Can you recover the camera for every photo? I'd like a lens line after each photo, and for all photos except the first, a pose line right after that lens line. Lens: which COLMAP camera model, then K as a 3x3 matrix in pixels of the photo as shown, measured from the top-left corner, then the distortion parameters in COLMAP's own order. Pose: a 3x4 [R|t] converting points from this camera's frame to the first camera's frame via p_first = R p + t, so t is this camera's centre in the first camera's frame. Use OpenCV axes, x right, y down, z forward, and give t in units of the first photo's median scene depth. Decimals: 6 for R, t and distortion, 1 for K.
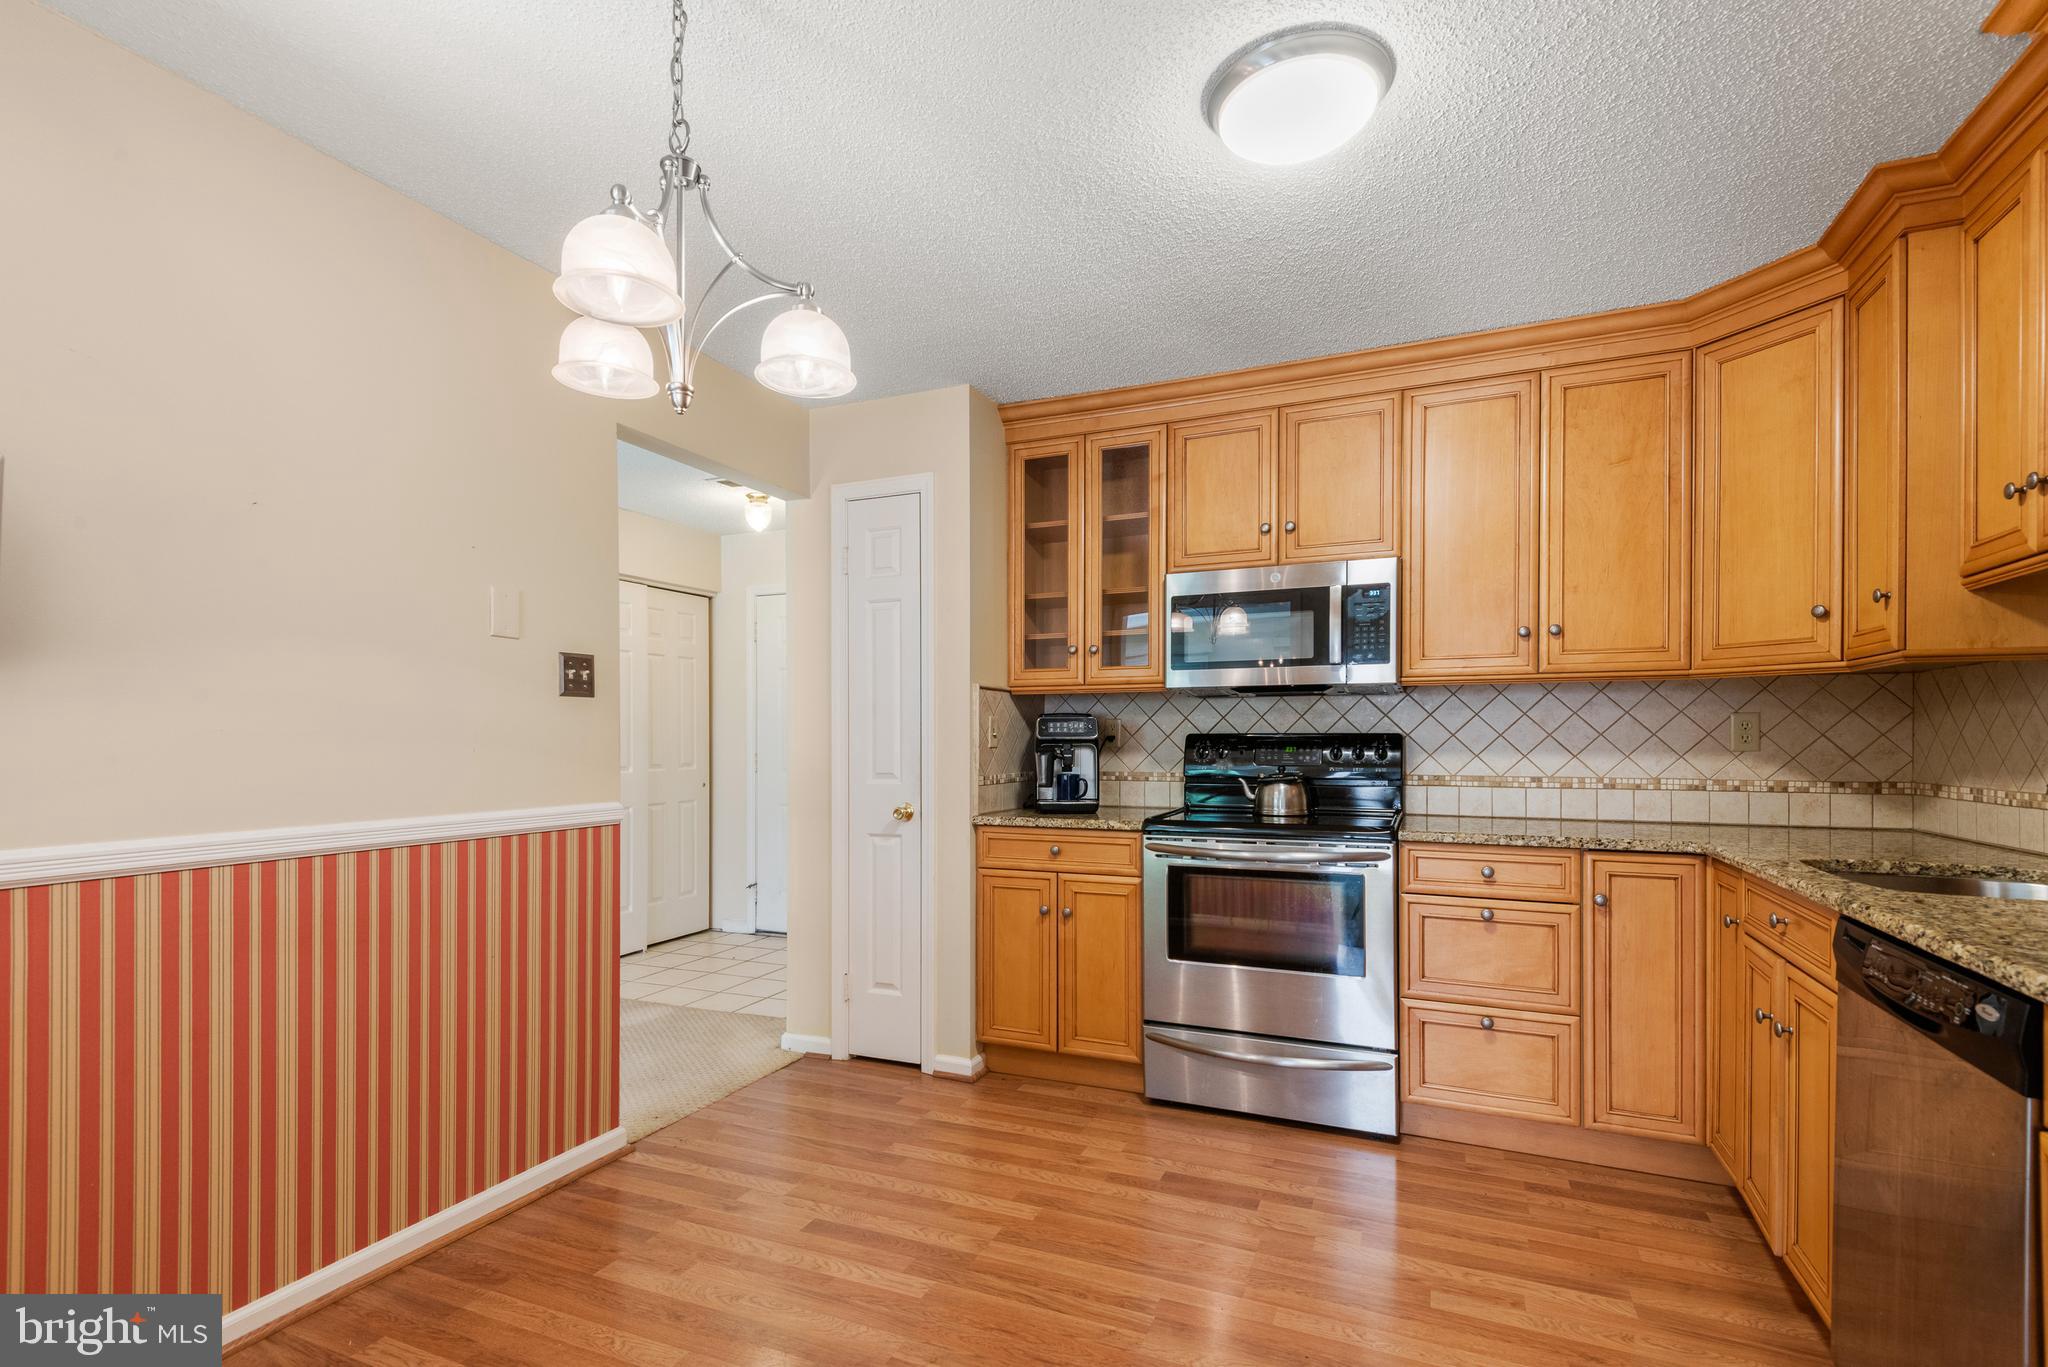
lens RADIAL K [[948.4, 0, 1015.1], [0, 948.4, 746.1], [0, 0, 1]] dist [0.030373, -0.017350]
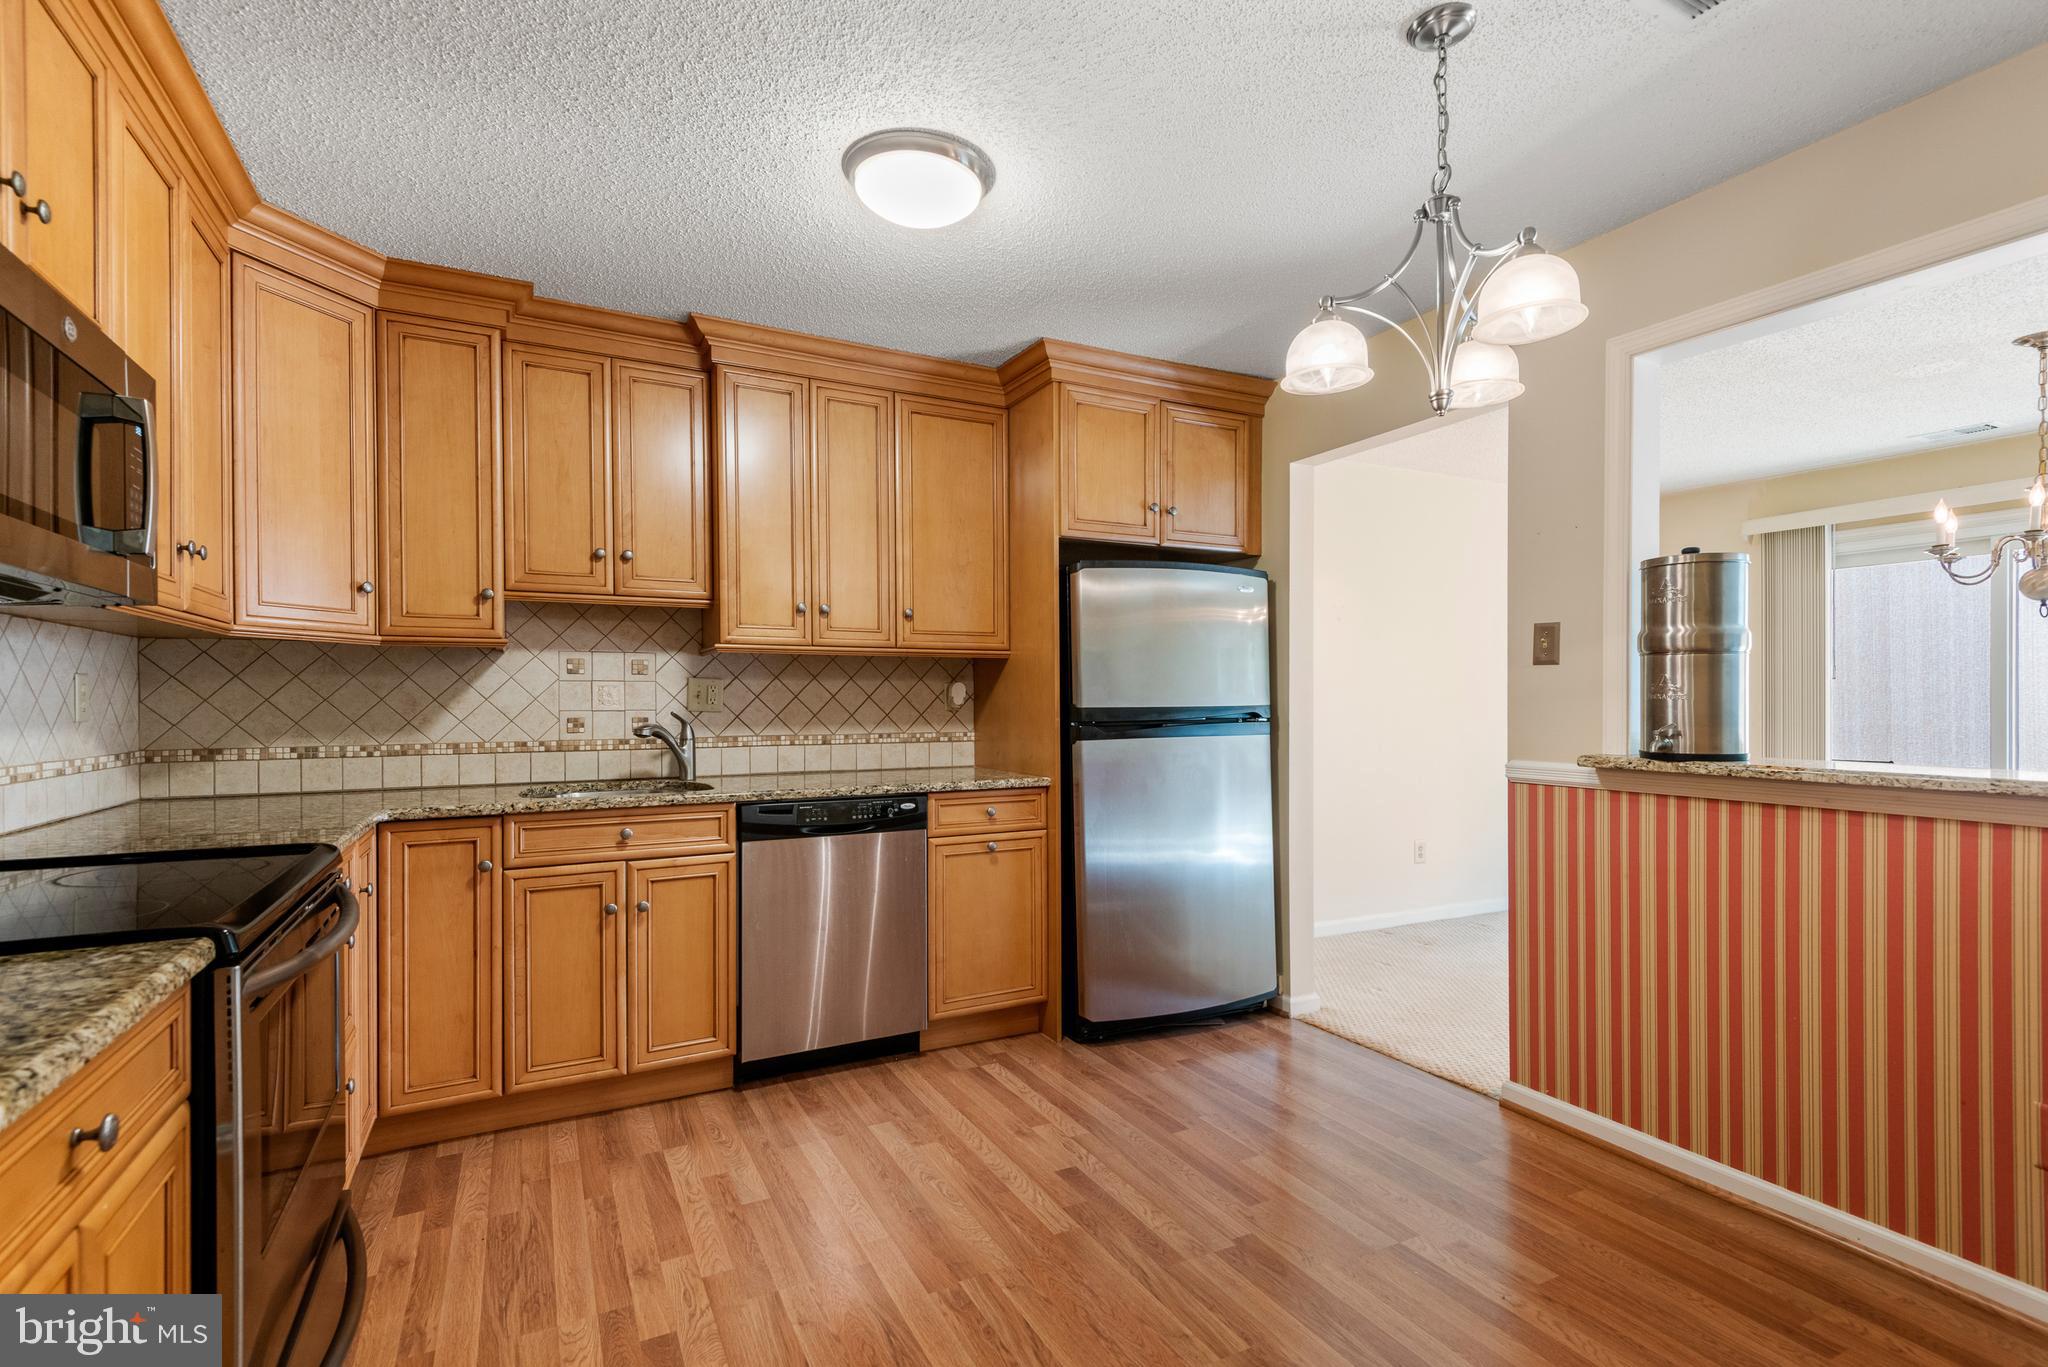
lens RADIAL K [[948.4, 0, 1030.4], [0, 948.4, 703.4], [0, 0, 1]] dist [0.030373, -0.017350]
pose [[-0.775608, 0.001010, 0.631214, -0.324900], [0.009438, 0.999905, 0.009997, -0.009440], [-0.631144, 0.013711, -0.775544, 1.027941]]
